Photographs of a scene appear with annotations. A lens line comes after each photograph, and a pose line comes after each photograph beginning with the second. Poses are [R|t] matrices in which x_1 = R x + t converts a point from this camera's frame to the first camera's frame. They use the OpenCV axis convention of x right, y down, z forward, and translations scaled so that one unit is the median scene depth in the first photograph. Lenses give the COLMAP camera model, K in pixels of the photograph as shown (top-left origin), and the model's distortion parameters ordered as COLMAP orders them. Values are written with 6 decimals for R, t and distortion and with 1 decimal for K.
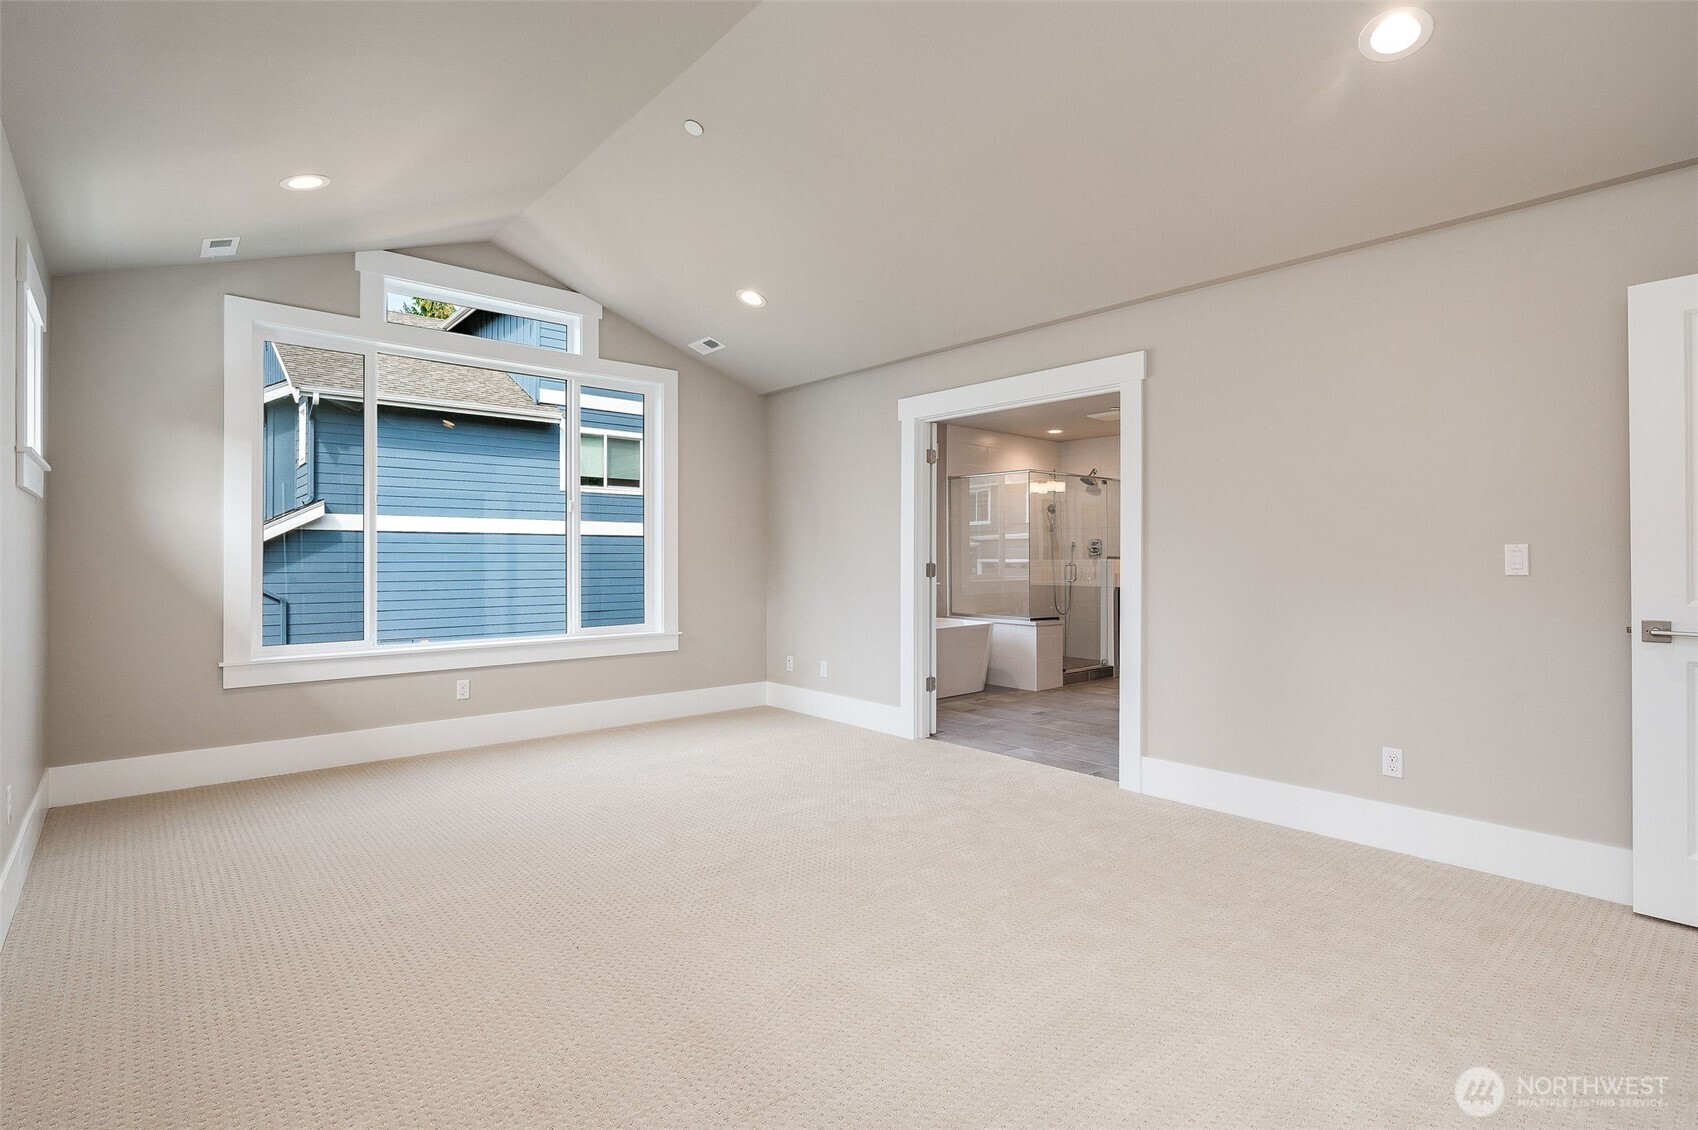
lens RADIAL K [[803.1, 0, 849.0], [0, 803.1, 565.0], [0, 0, 1]] dist [0.000064, 0.000070]
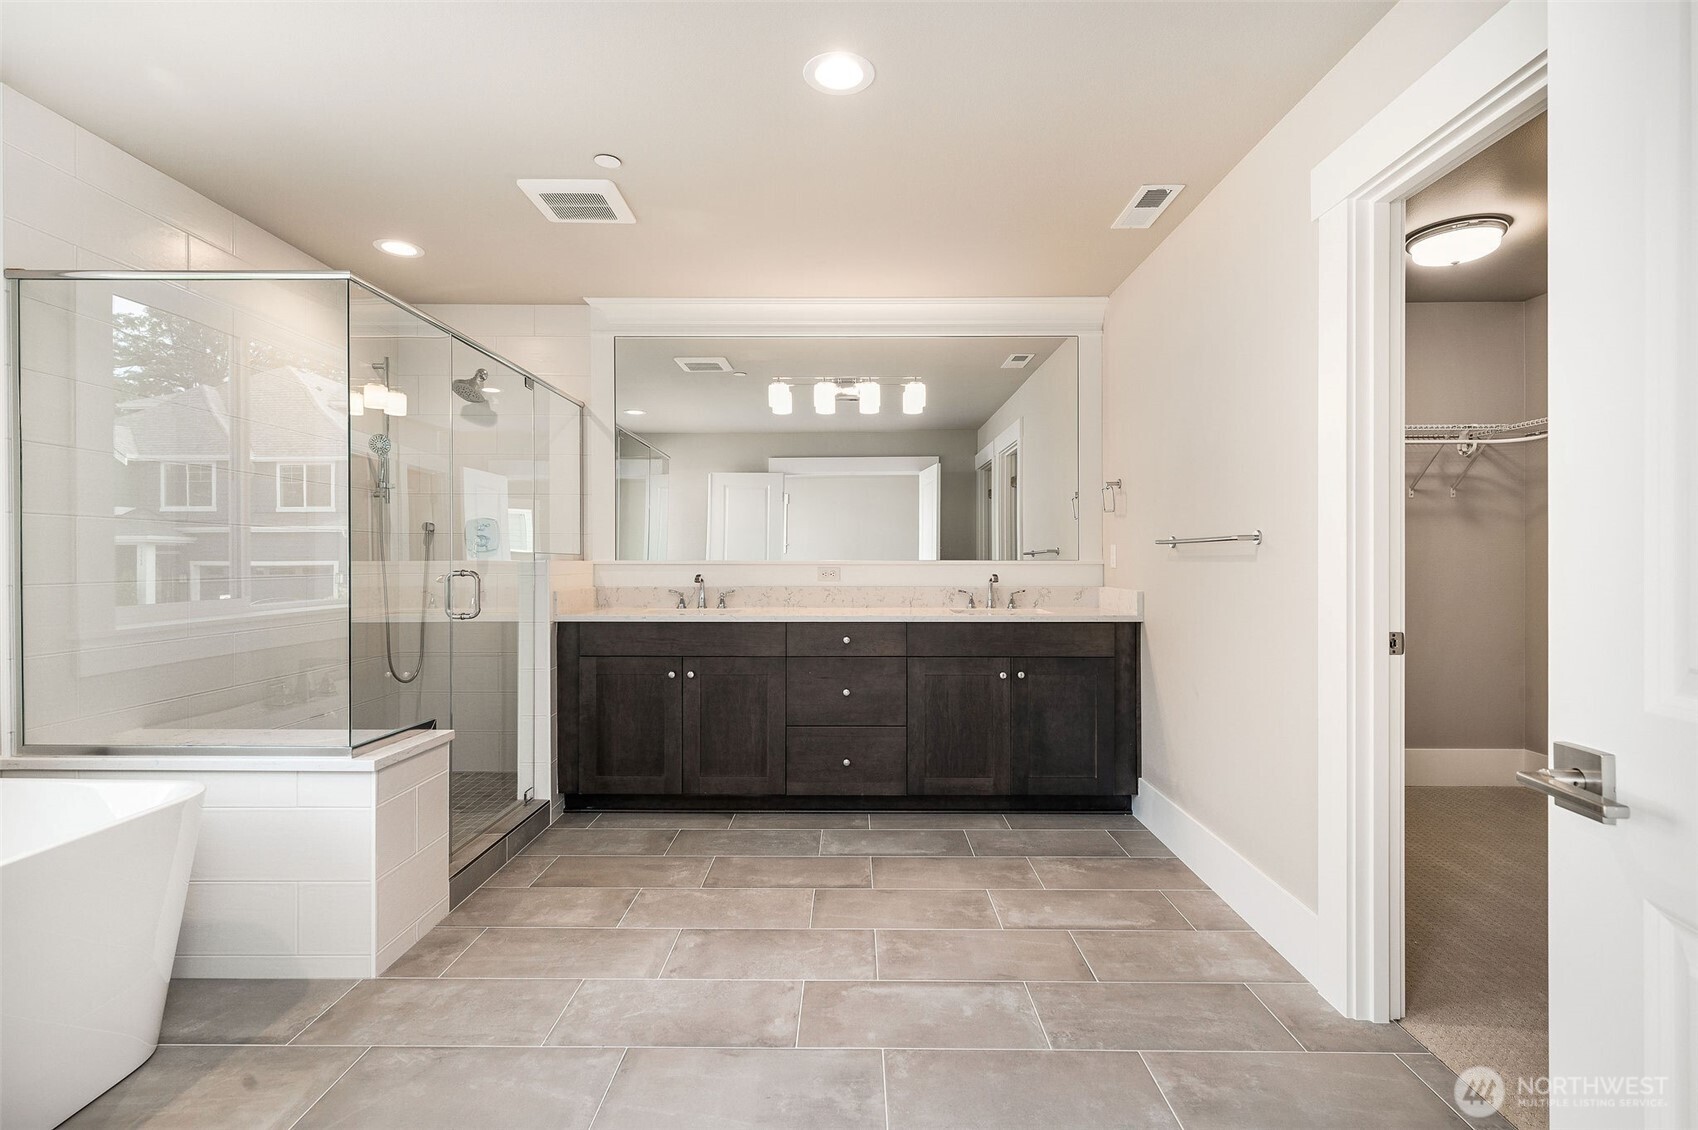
lens RADIAL K [[806.9, 0, 845.3], [0, 806.9, 555.3], [0, 0, 1]] dist [0.012478, -0.000032]
pose [[0.674302, -0.001552, 0.738454, 0.118985], [0.011716, 0.999894, -0.008597, -0.004421], [-0.738363, 0.014448, 0.674249, 0.633544]]
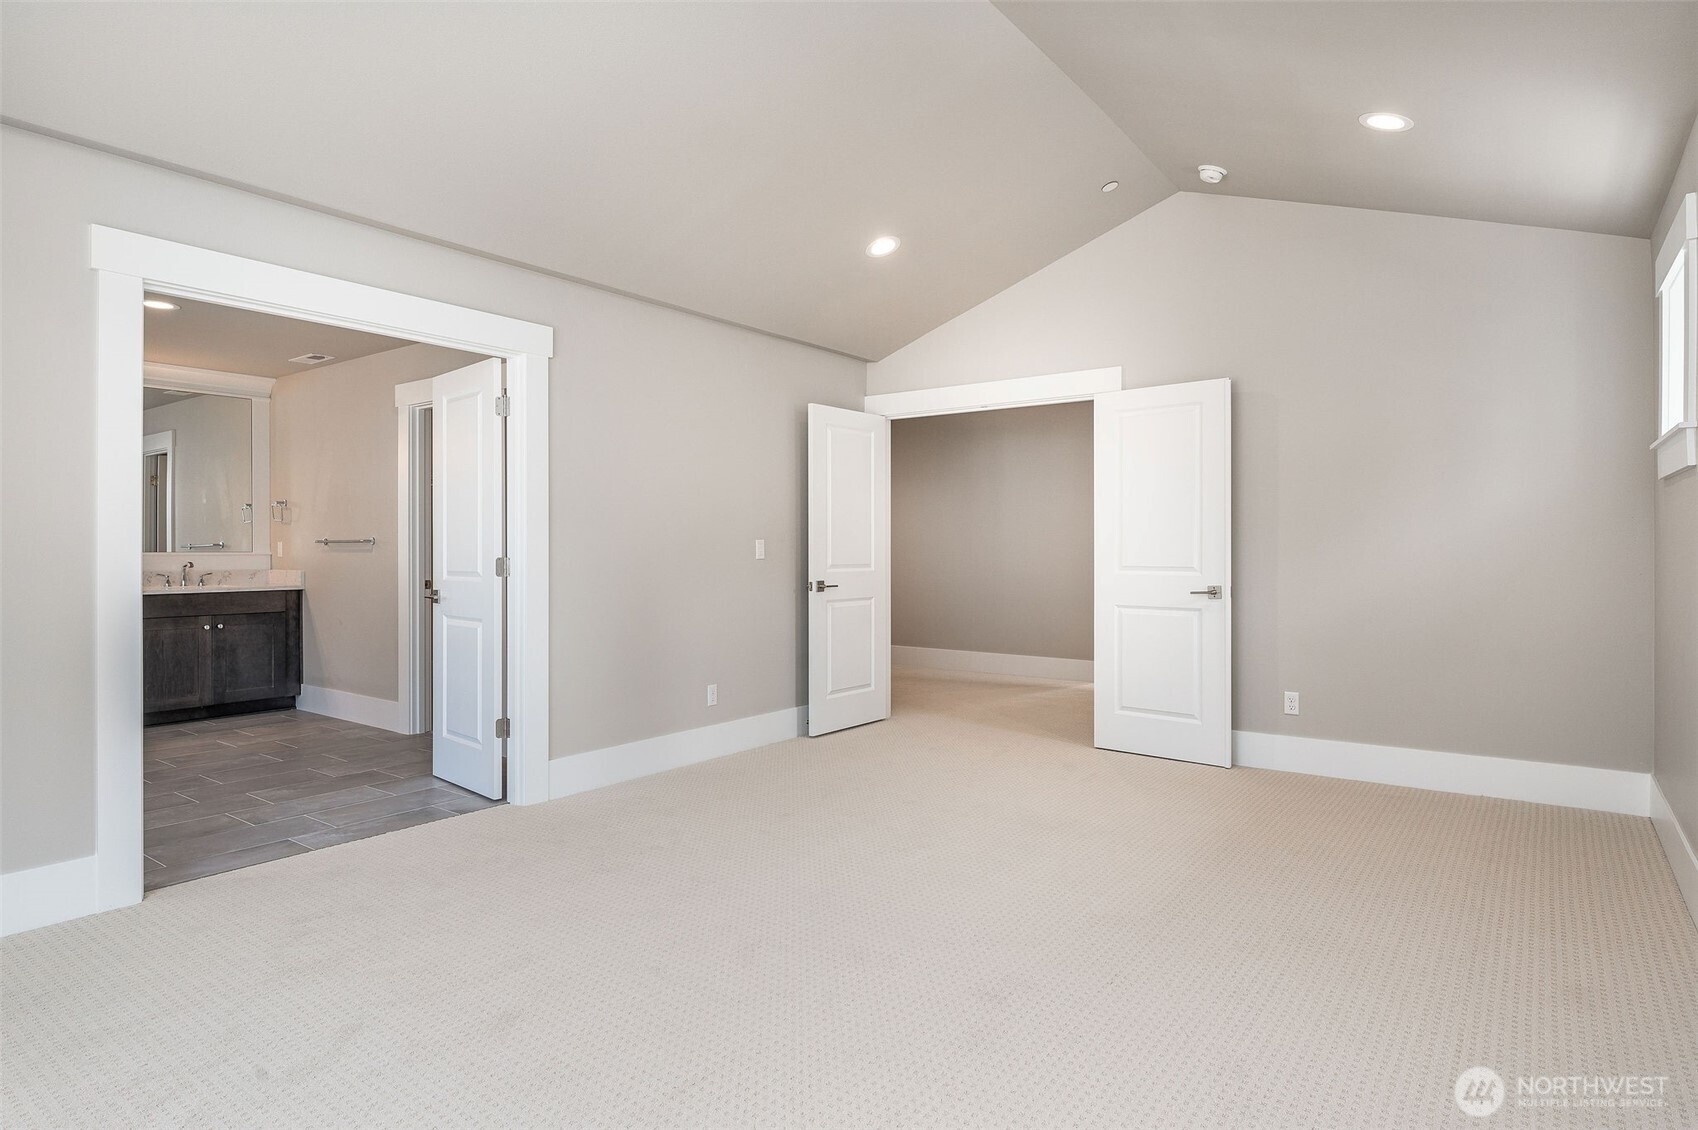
lens RADIAL K [[942.0, 0, 852.1], [0, 942.0, 557.7], [0, 0, 1]] dist [0.004433, 0.001052]
pose [[-0.195983, -0.011353, 0.980542, -0.428837], [0.008883, 0.999871, 0.013352, -0.005560], [-0.980567, 0.011327, -0.195857, 0.478753]]
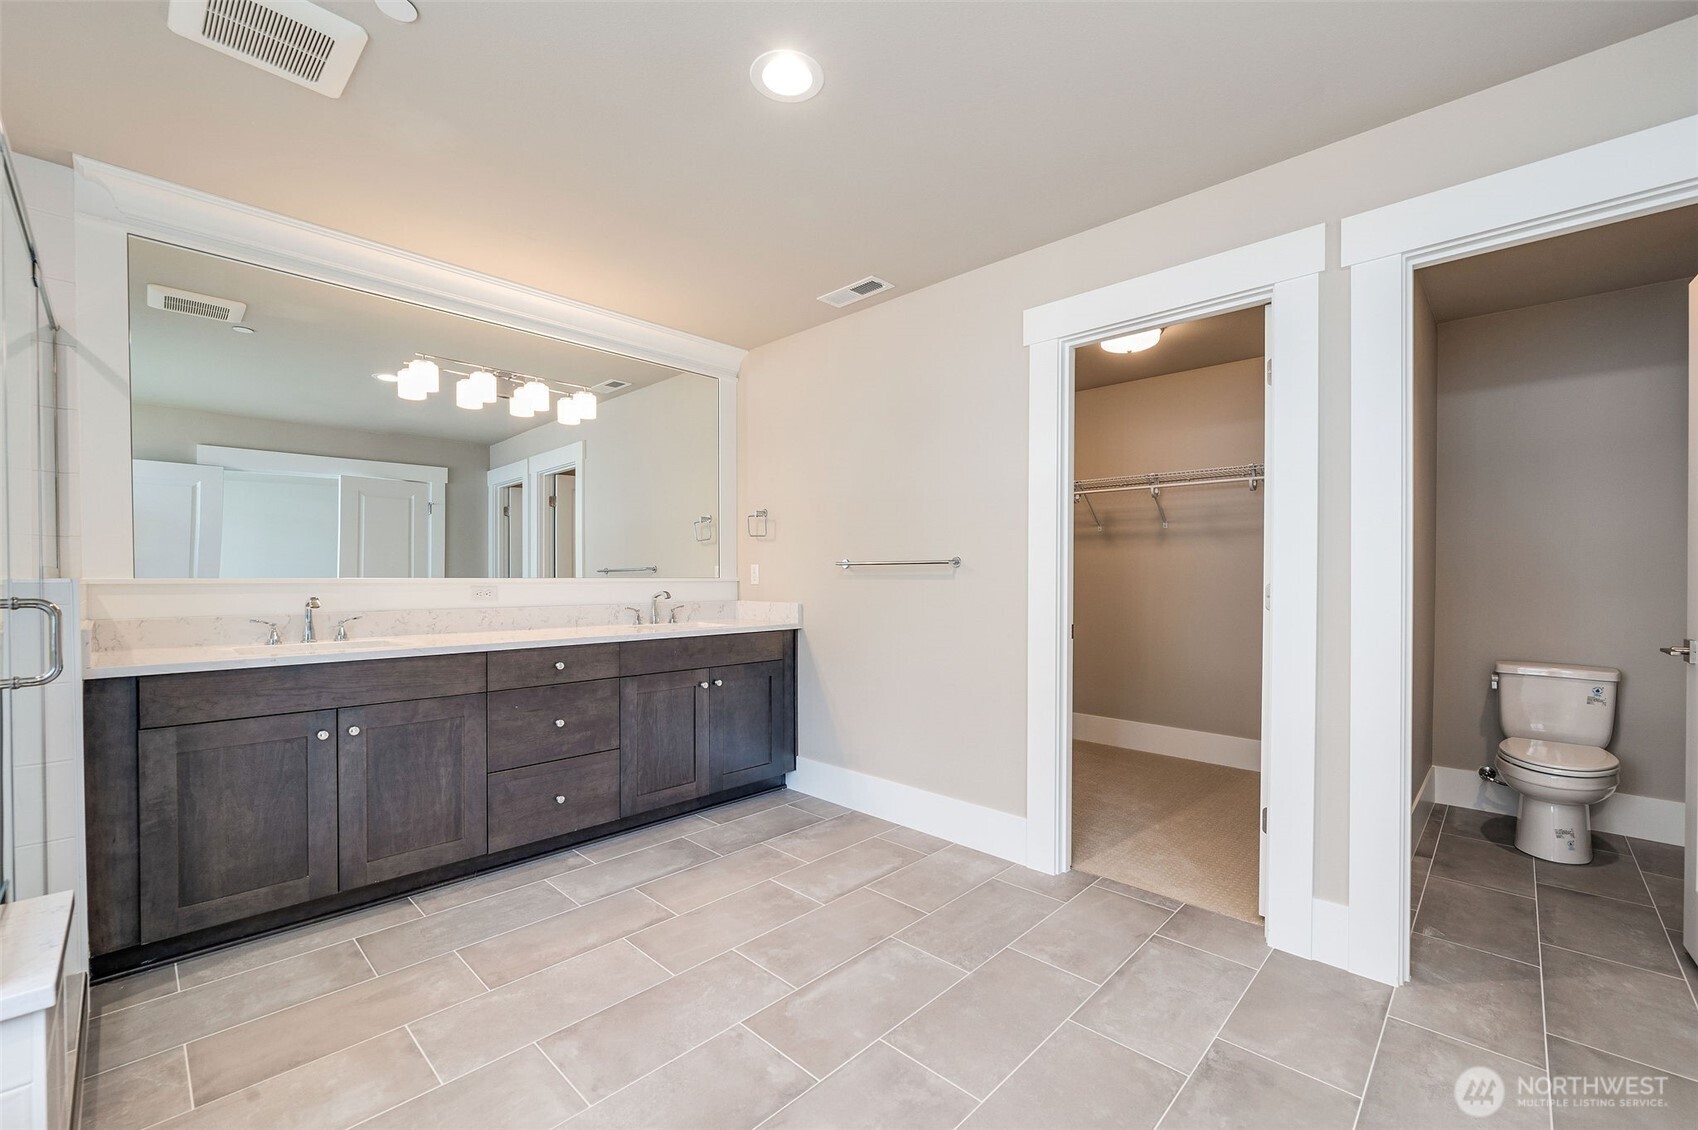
lens RADIAL K [[699.4, 0, 849.8], [0, 699.4, 586.7], [0, 0, 1]] dist [-0.003308, -0.000041]
pose [[-0.078110, -0.018563, 0.996772, 0.084953], [0.010934, 0.999751, 0.019476, -0.006623], [-0.996885, 0.012420, -0.077887, 0.834549]]
